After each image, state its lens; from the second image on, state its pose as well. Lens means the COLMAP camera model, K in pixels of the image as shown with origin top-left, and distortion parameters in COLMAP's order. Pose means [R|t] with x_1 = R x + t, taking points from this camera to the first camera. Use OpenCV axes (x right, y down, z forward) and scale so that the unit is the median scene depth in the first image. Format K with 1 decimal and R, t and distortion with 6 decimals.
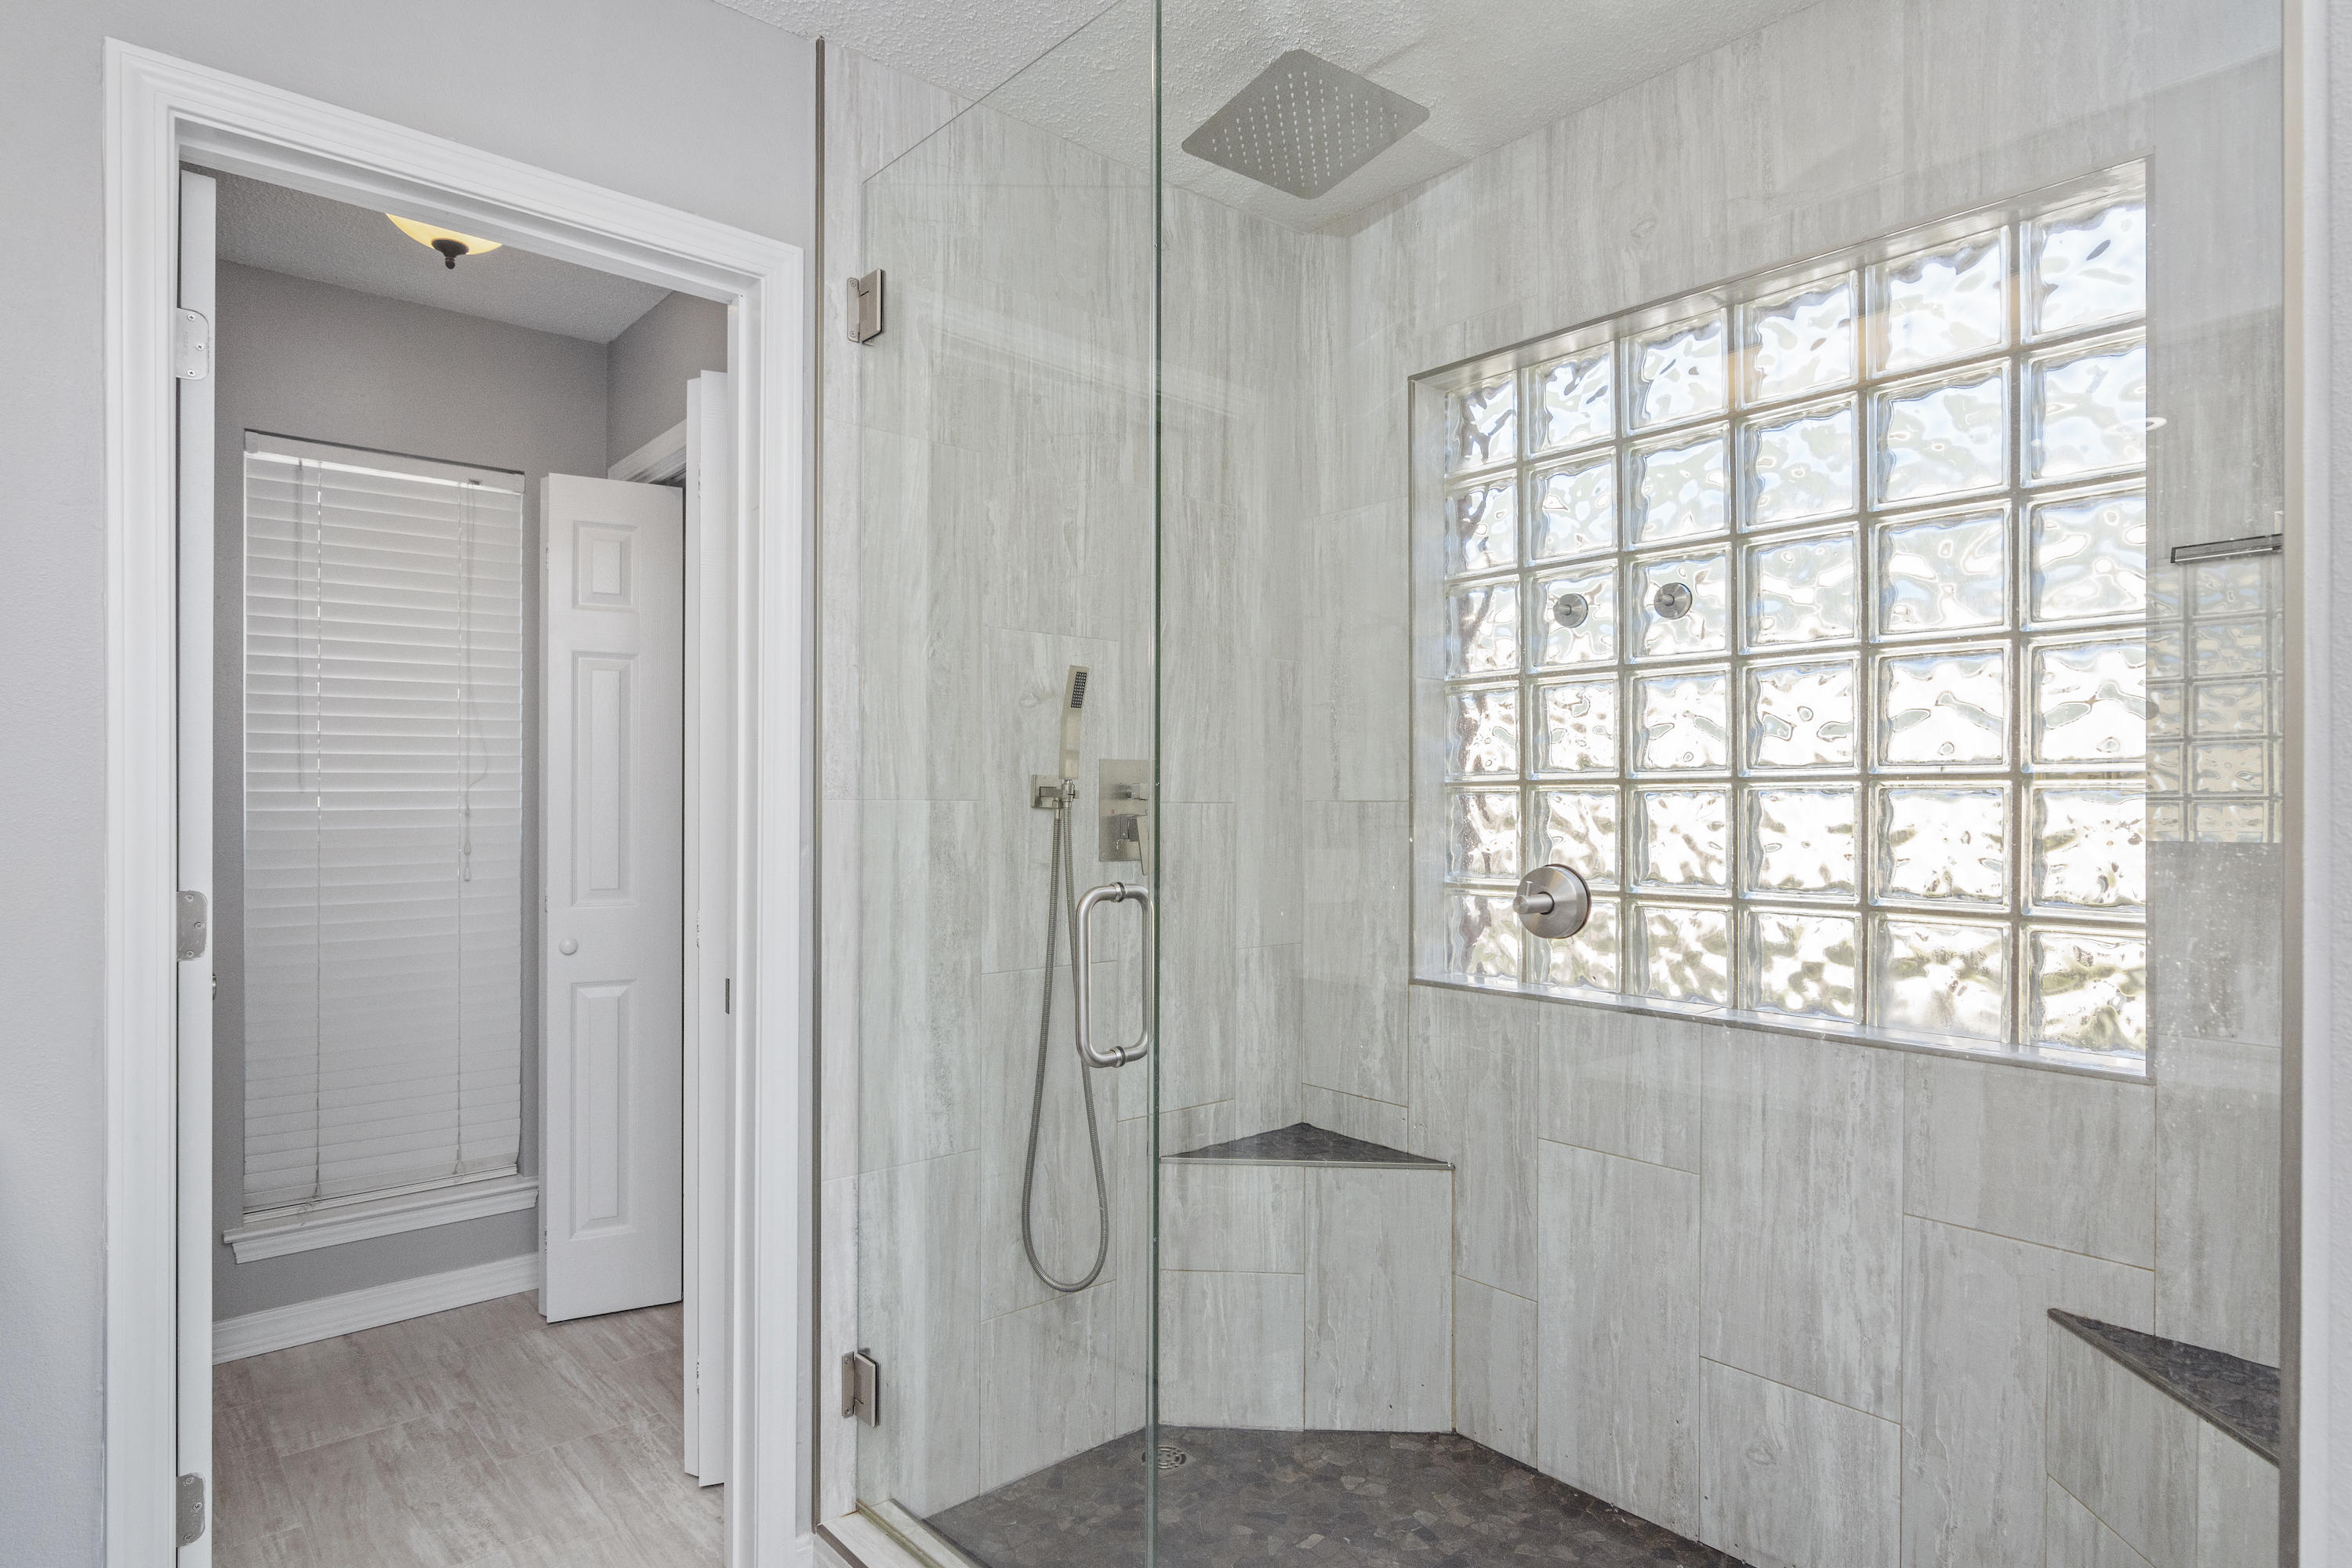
lens RADIAL K [[1172.8, 0, 1207.5], [0, 1172.8, 782.0], [0, 0, 1]] dist [-0.004557, 0.001573]
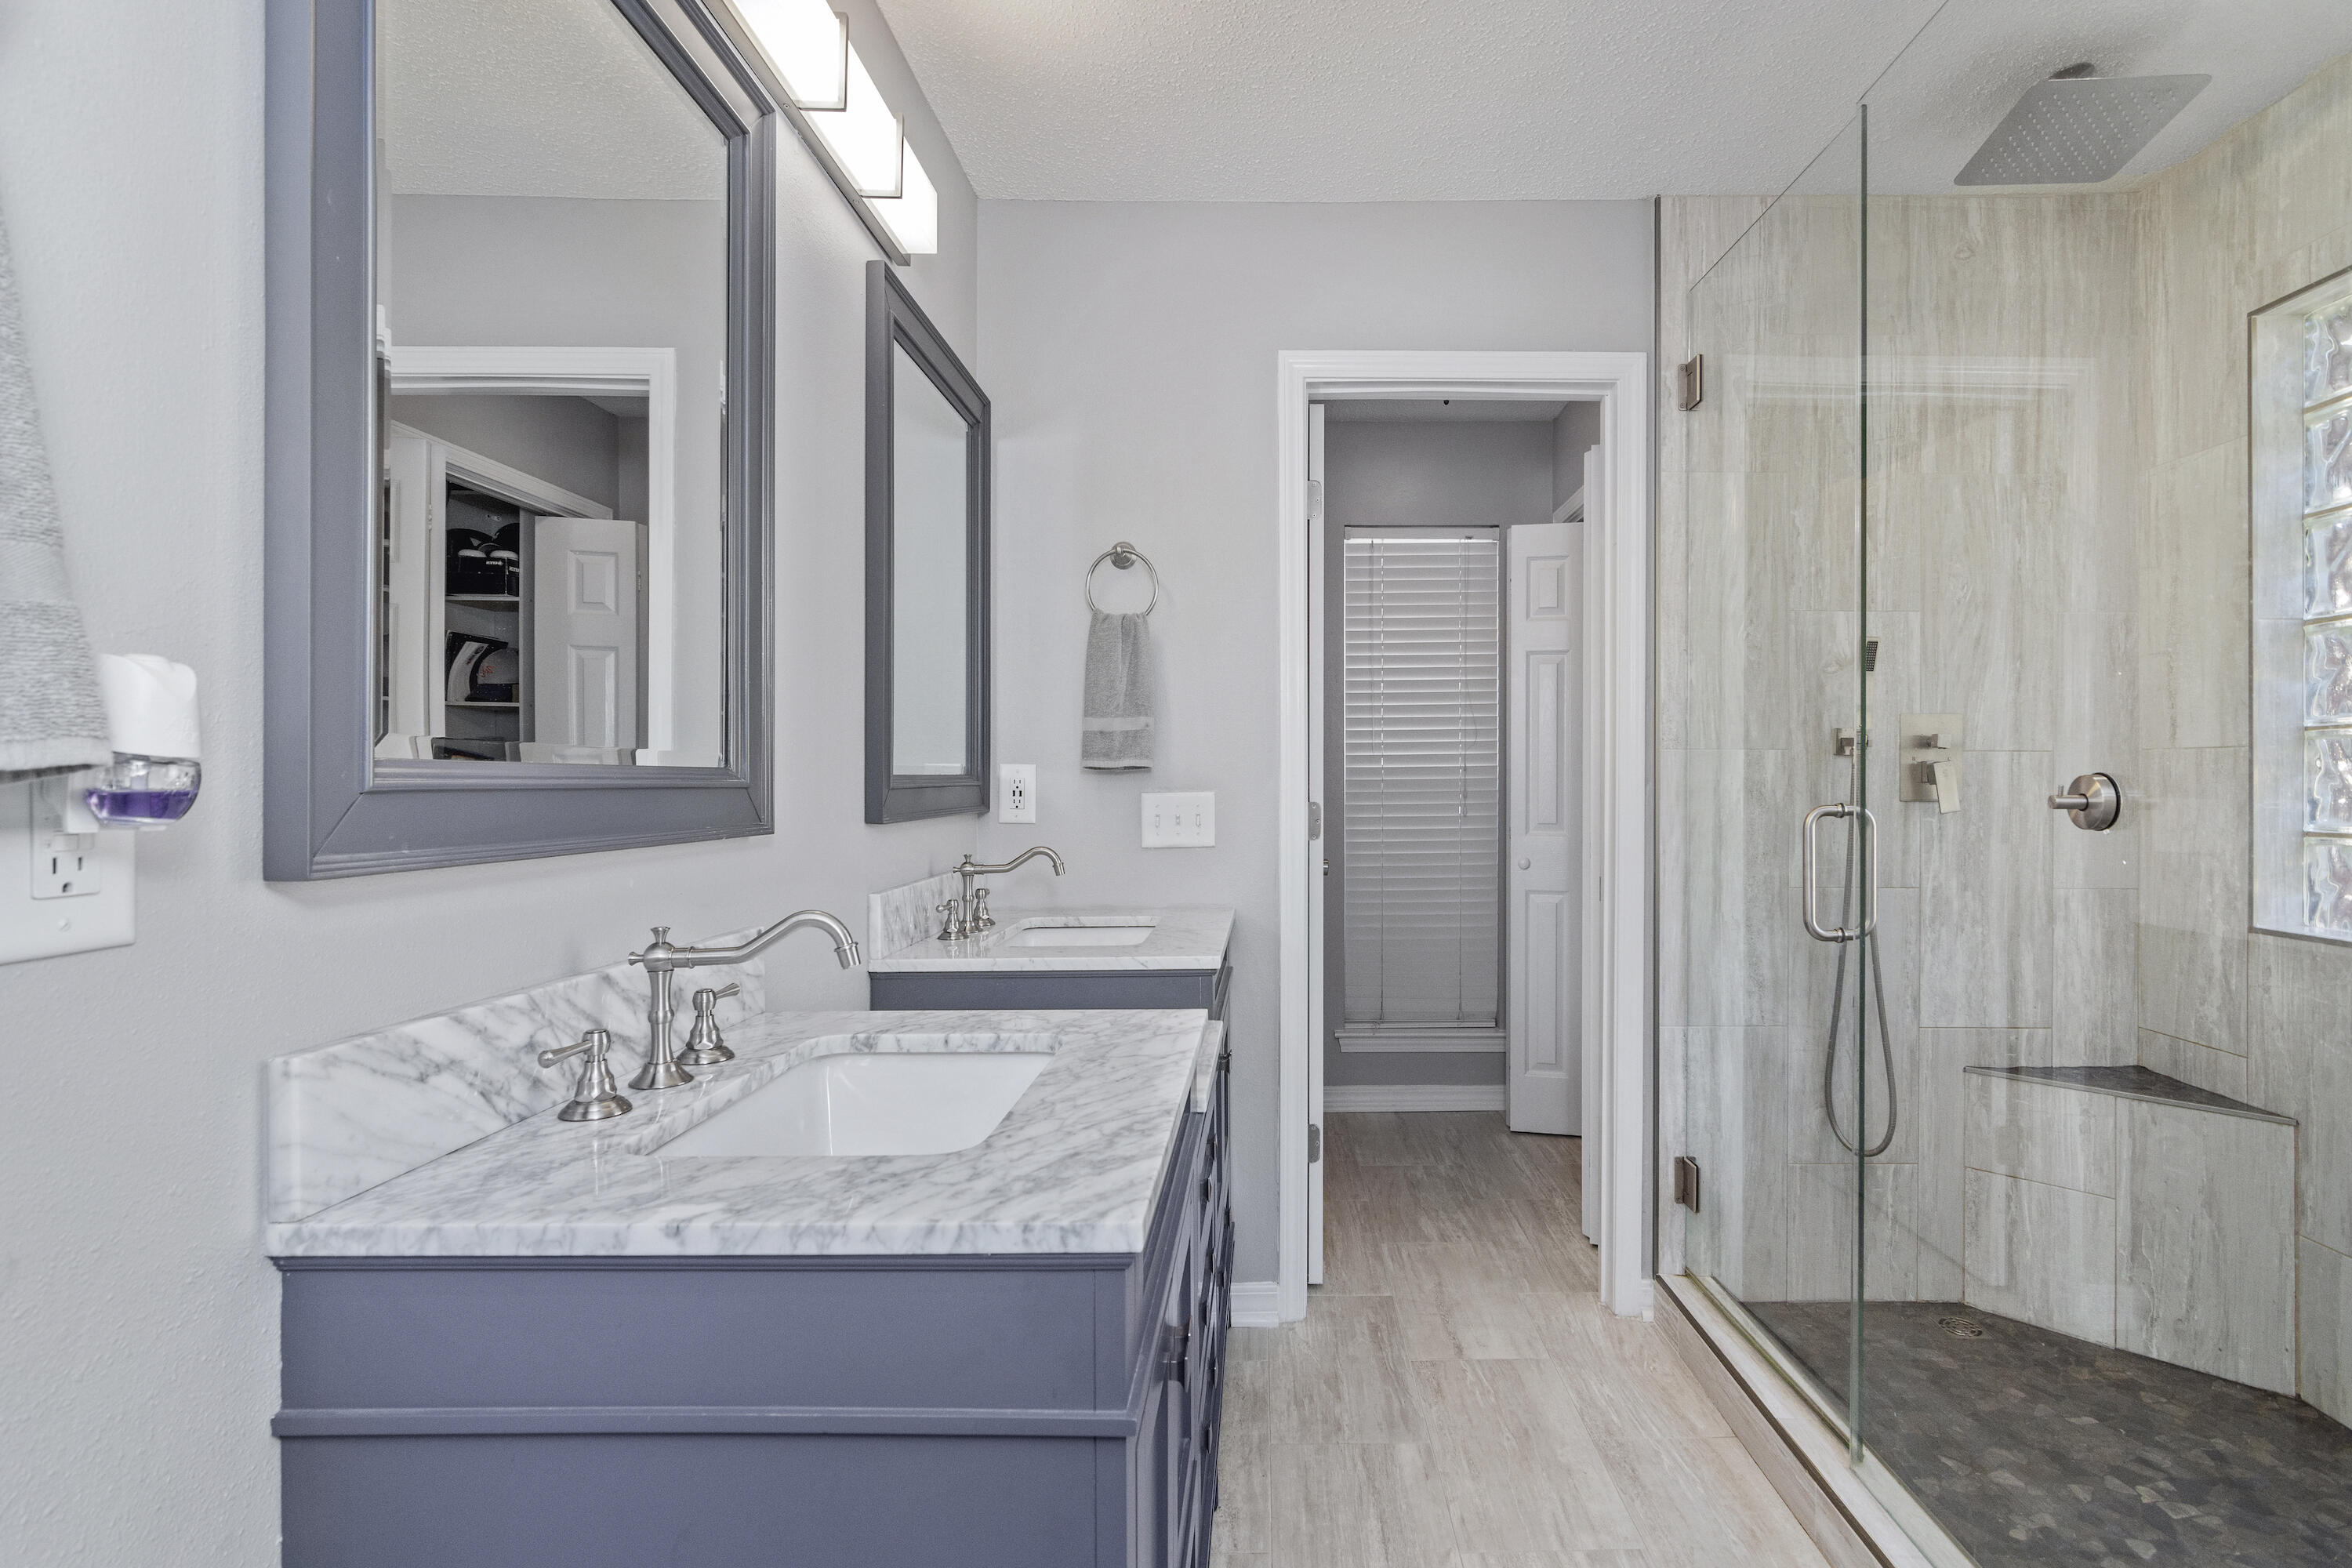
lens RADIAL K [[1134.5, 0, 1202.0], [0, 1134.5, 757.8], [0, 0, 1]] dist [-0.001293, 0.002700]
pose [[0.677220, -0.003607, -0.735772, 0.278957], [0.001004, 0.999992, -0.003978, 0.029150], [0.735780, 0.001955, 0.677218, -0.289143]]
